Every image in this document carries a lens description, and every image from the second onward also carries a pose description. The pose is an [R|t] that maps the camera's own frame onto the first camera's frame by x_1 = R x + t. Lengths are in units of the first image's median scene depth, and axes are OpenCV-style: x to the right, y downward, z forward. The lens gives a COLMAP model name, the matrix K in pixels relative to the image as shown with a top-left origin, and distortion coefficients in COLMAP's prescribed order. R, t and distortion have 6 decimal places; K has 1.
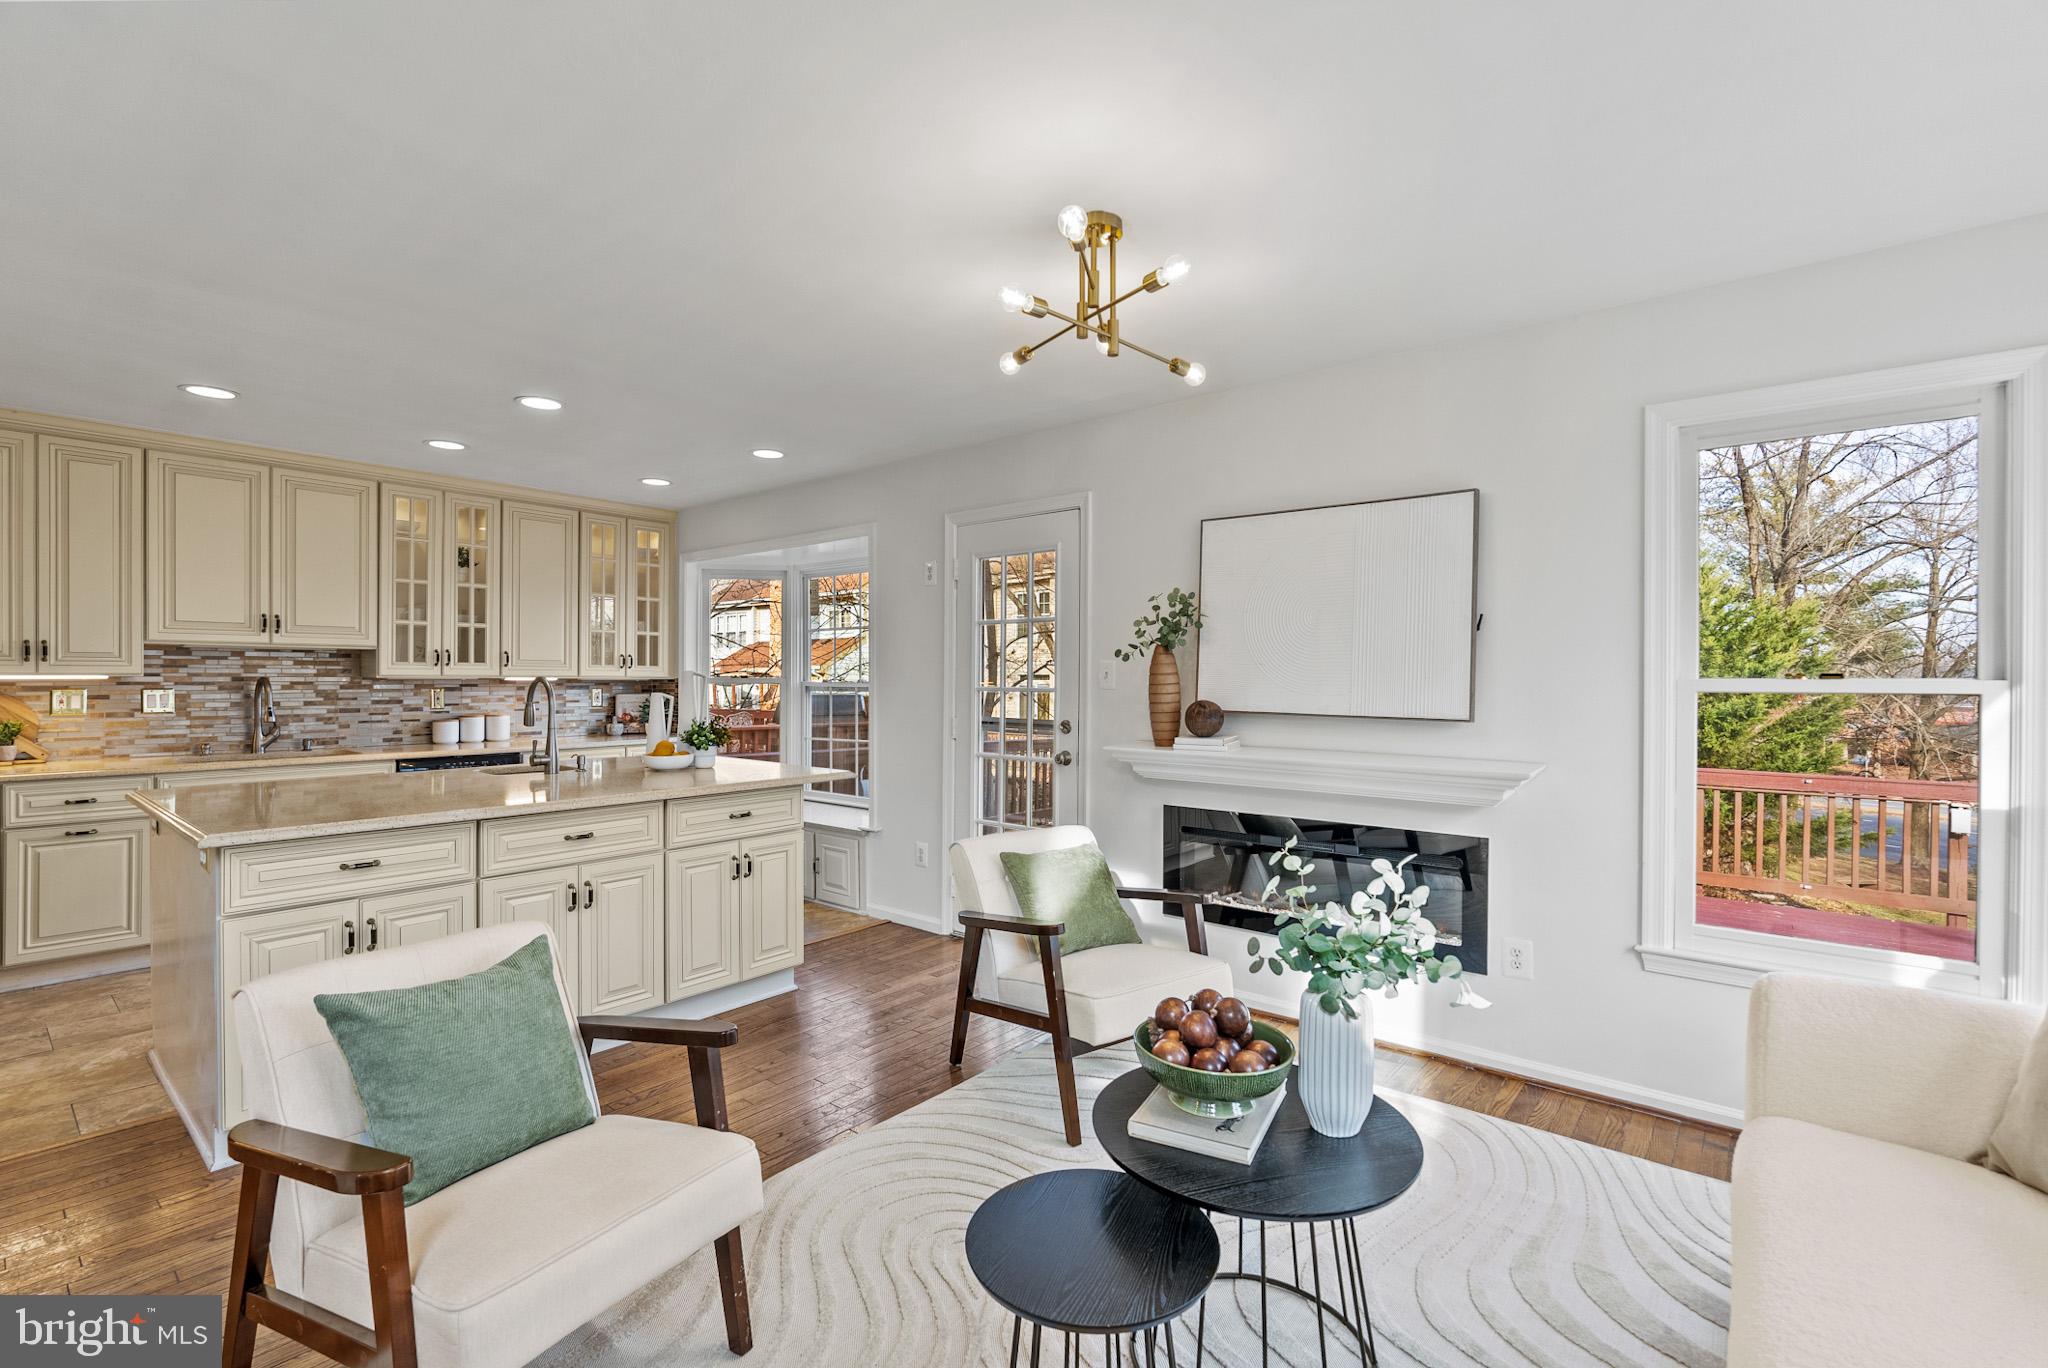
lens RADIAL K [[912.0, 0, 1010.1], [0, 912.0, 673.9], [0, 0, 1]] dist [-0.010150, 0.000461]
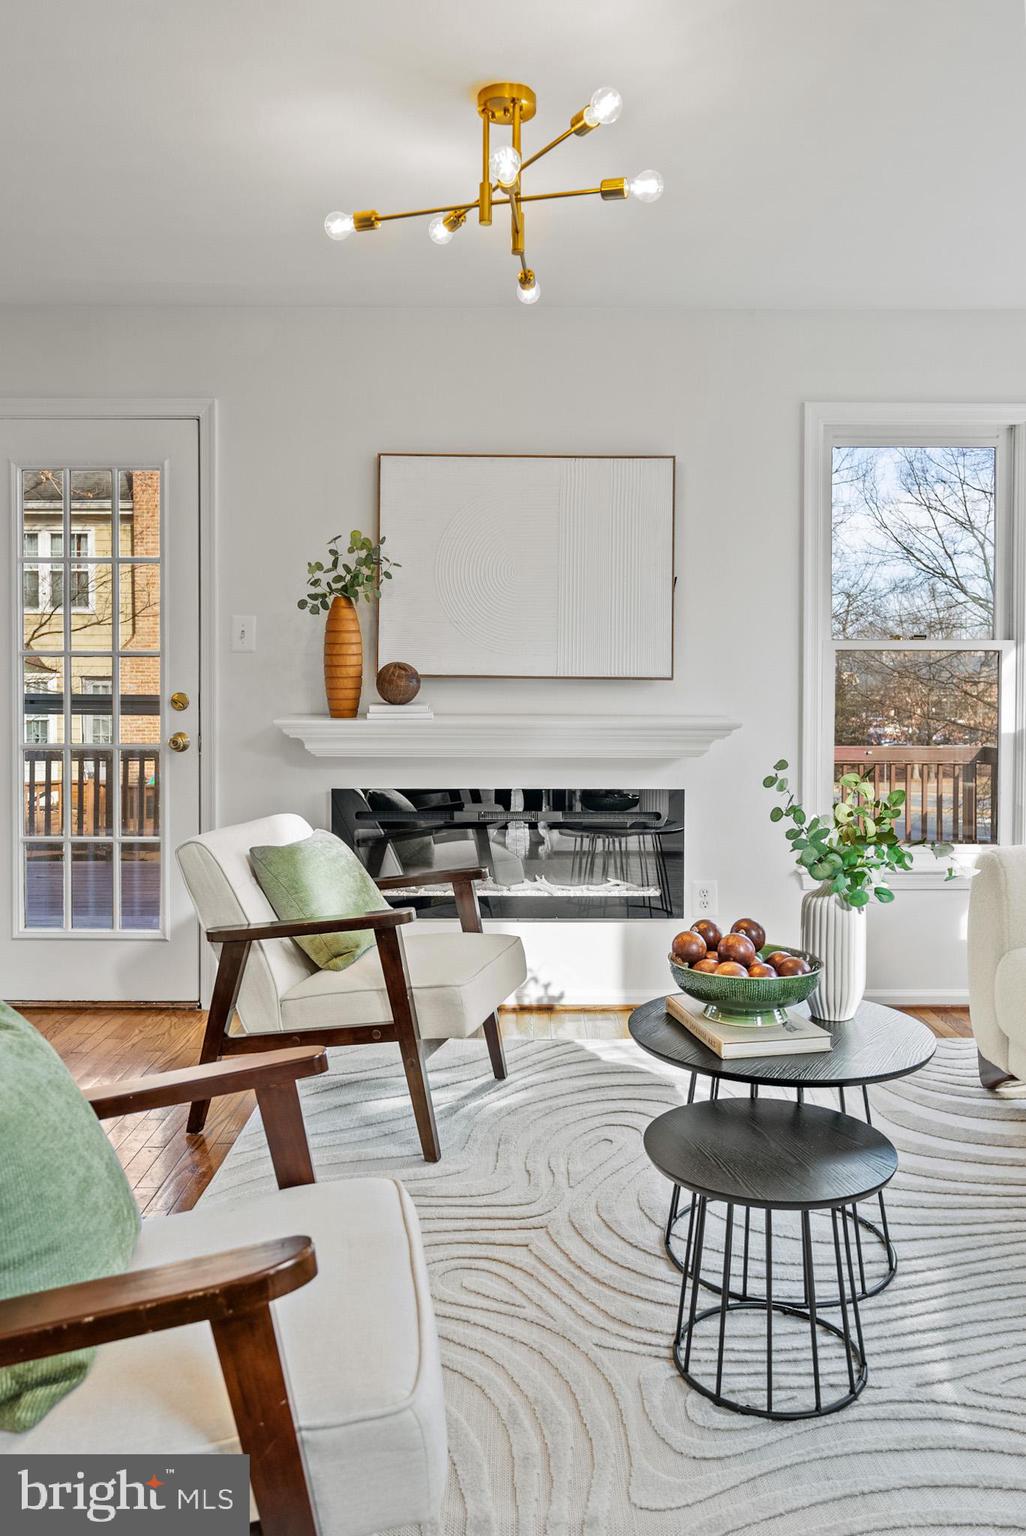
lens RADIAL K [[1135.2, 0, 538.3], [0, 1135.2, 696.7], [0, 0, 1]] dist [-0.009595, -0.000924]
pose [[0.763581, -0.010987, 0.645619, -0.415194], [-0.003012, 0.999784, 0.020575, 0.042546], [-0.645705, -0.017655, 0.763383, 0.093727]]
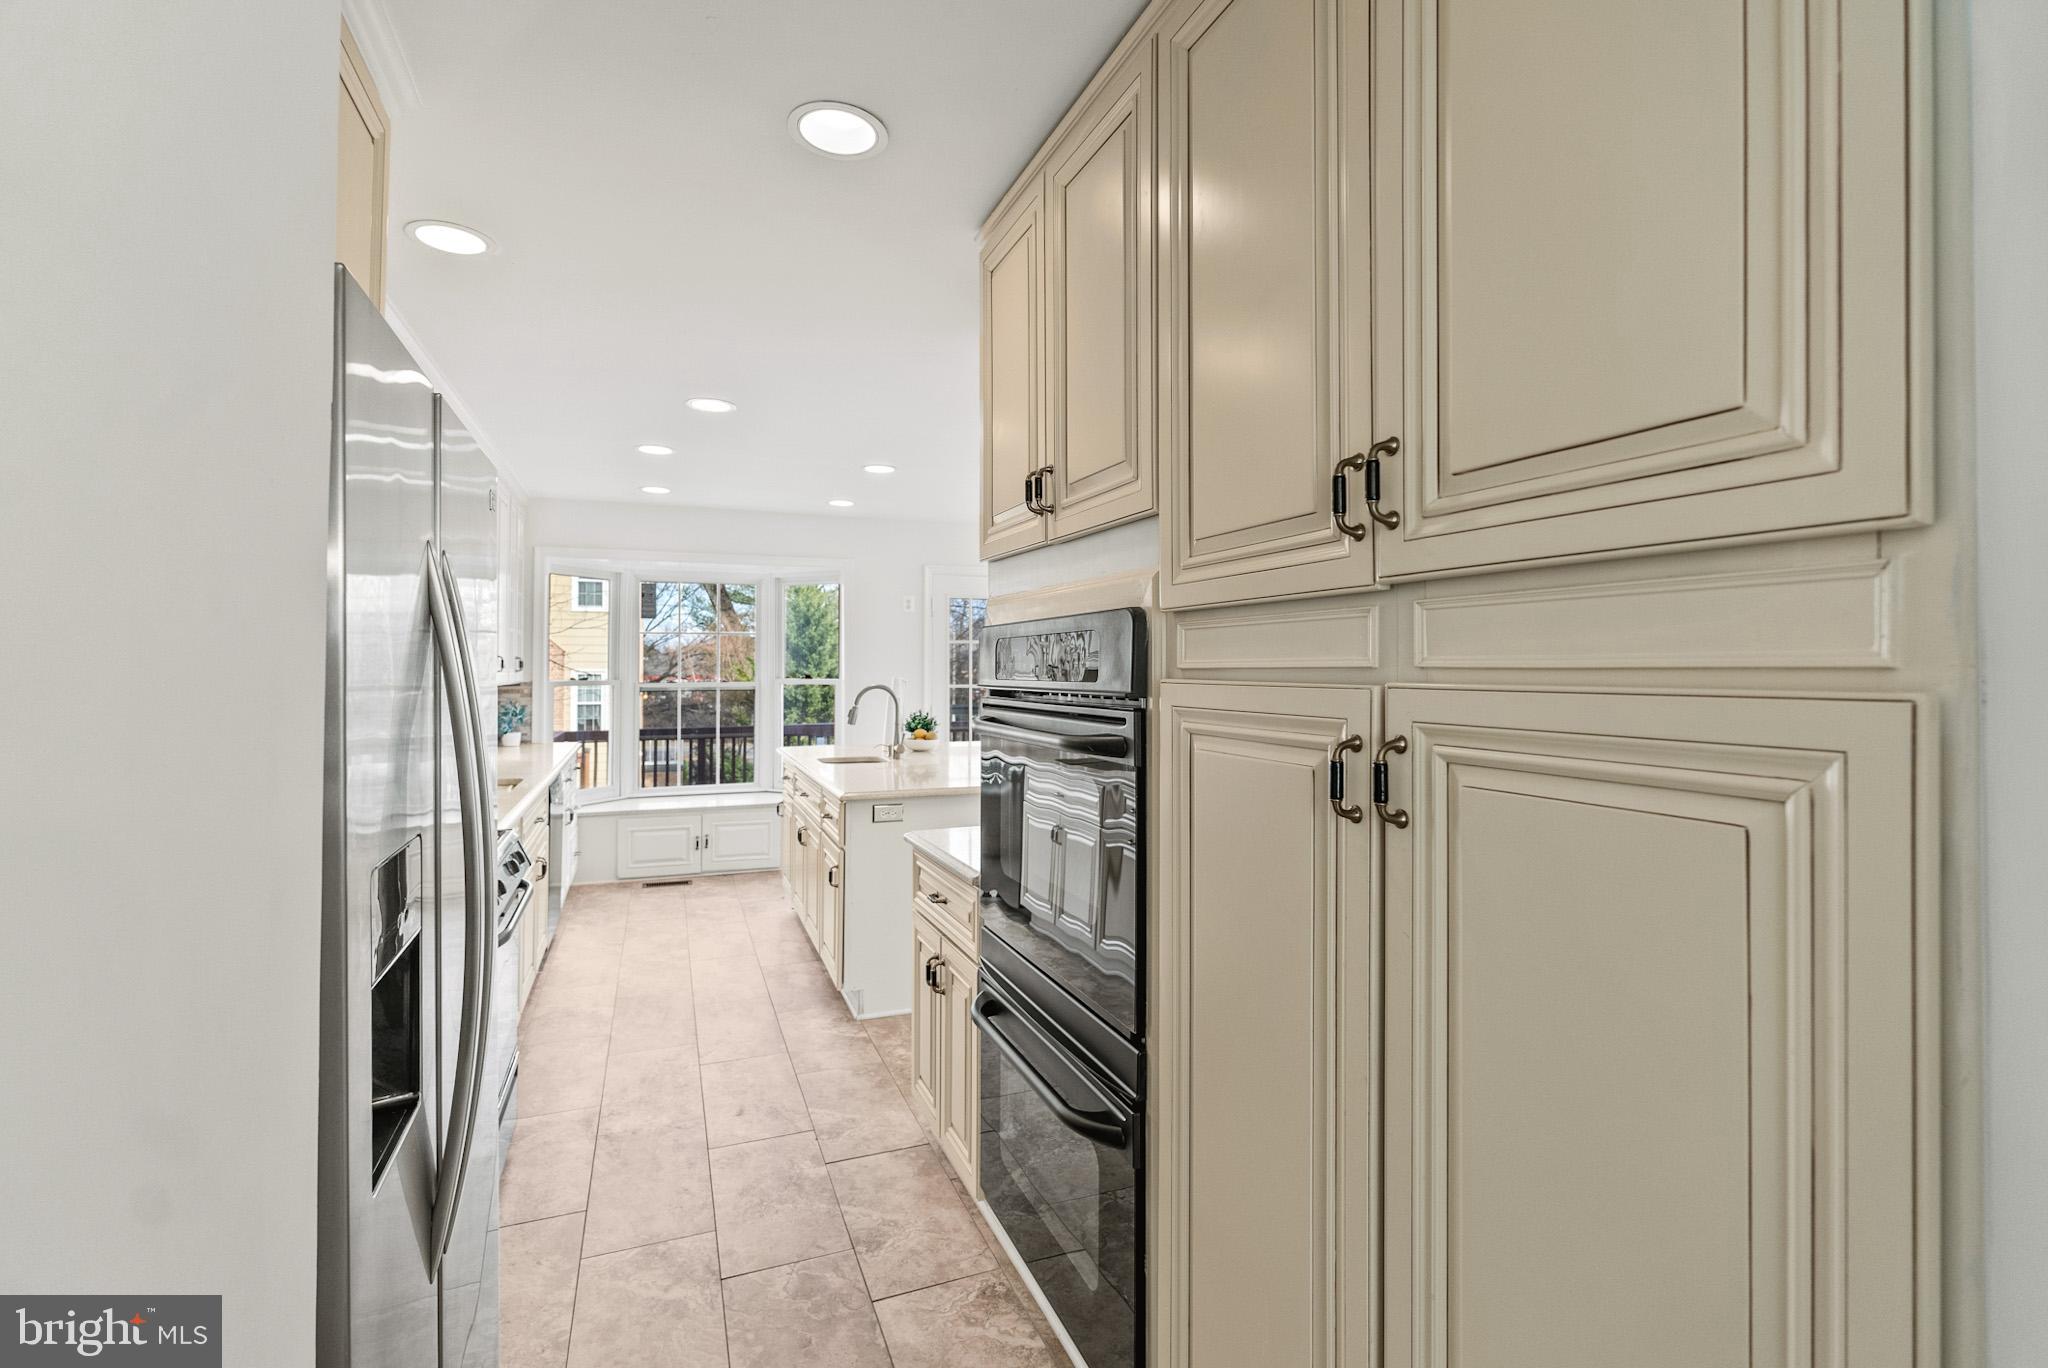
lens RADIAL K [[912.0, 0, 1028.7], [0, 912.0, 663.1], [0, 0, 1]] dist [-0.003761, 0.000148]
pose [[0.470533, -0.000642, 0.882382, -1.799302], [-0.004890, 0.999982, 0.003335, -0.036995], [-0.882369, -0.005884, 0.470521, 0.251795]]
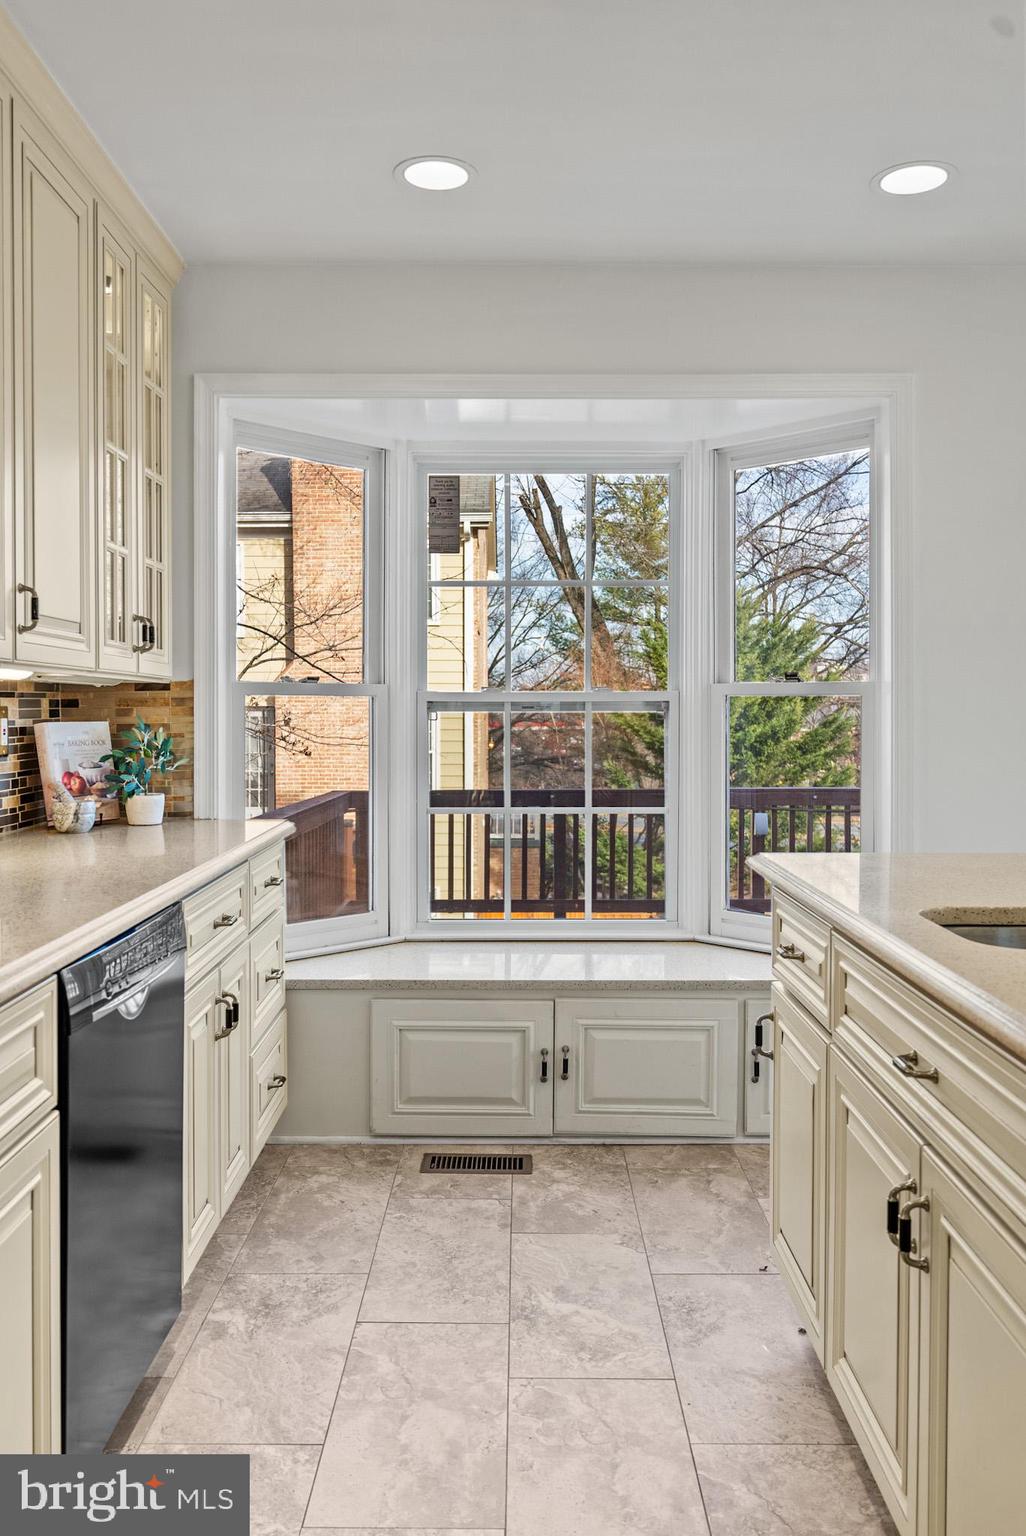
lens RADIAL K [[1235.4, 0, 515.1], [0, 1235.4, 736.1], [0, 0, 1]] dist [-0.006160, -0.005974]
pose [[0.767050, -0.018651, 0.641317, -1.169531], [-0.000204, 0.999570, 0.029314, 0.025487], [-0.641588, -0.022616, 0.766716, 0.931828]]
